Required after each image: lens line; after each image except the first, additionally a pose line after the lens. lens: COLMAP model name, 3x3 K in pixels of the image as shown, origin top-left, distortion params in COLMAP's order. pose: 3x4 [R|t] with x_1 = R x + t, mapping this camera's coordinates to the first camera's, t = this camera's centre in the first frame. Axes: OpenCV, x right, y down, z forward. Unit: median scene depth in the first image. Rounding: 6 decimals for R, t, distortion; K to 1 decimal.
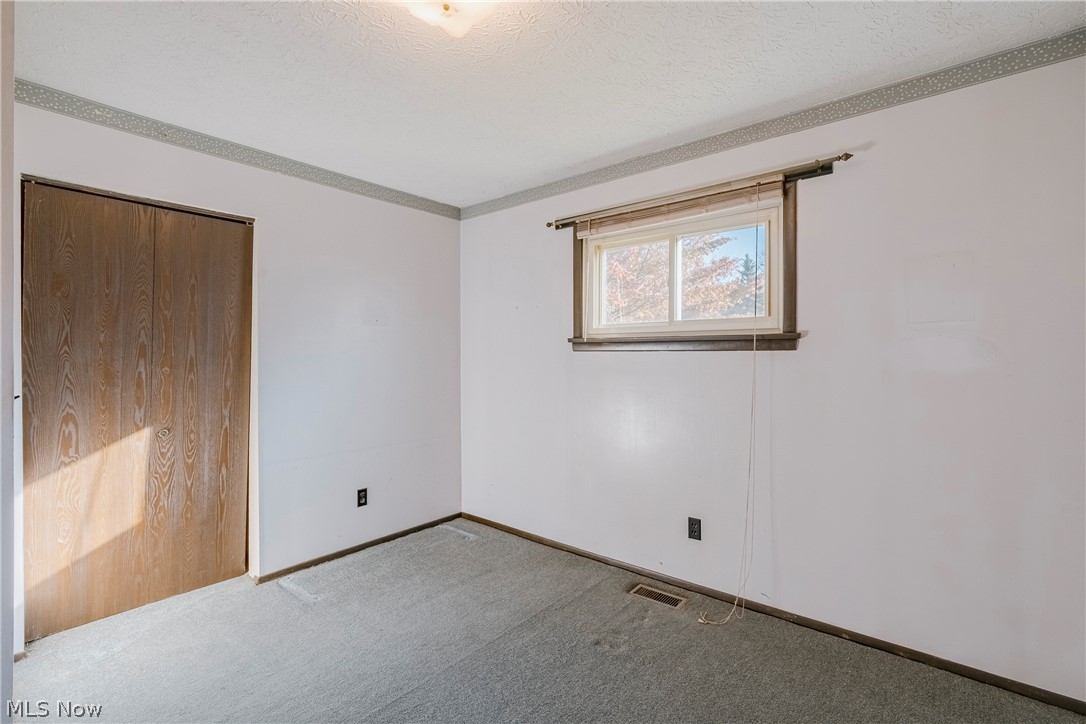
lens RADIAL K [[501.7, 0, 543.2], [0, 501.7, 359.8], [0, 0, 1]] dist [-0.000872, 0.000177]
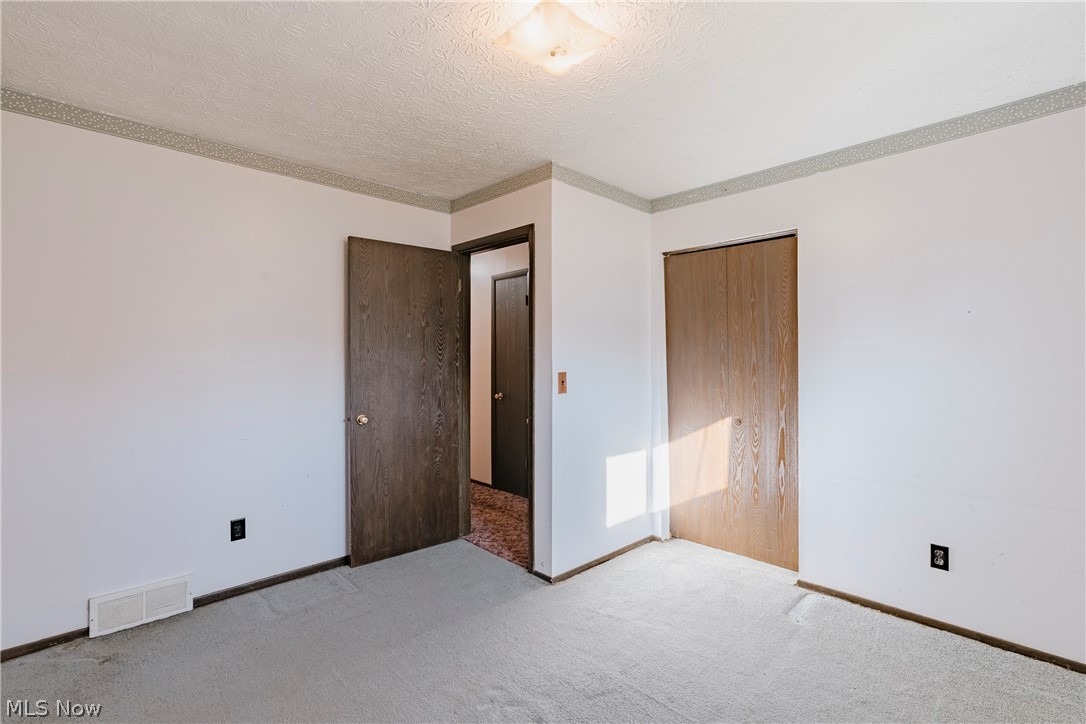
lens RADIAL K [[501.7, 0, 543.2], [0, 501.7, 359.8], [0, 0, 1]] dist [-0.000872, 0.000177]
pose [[-0.113985, 0.001308, -0.993482, 0.537777], [-0.009150, 0.999955, 0.002366, -0.010927], [0.993440, 0.009360, -0.113968, 0.638351]]
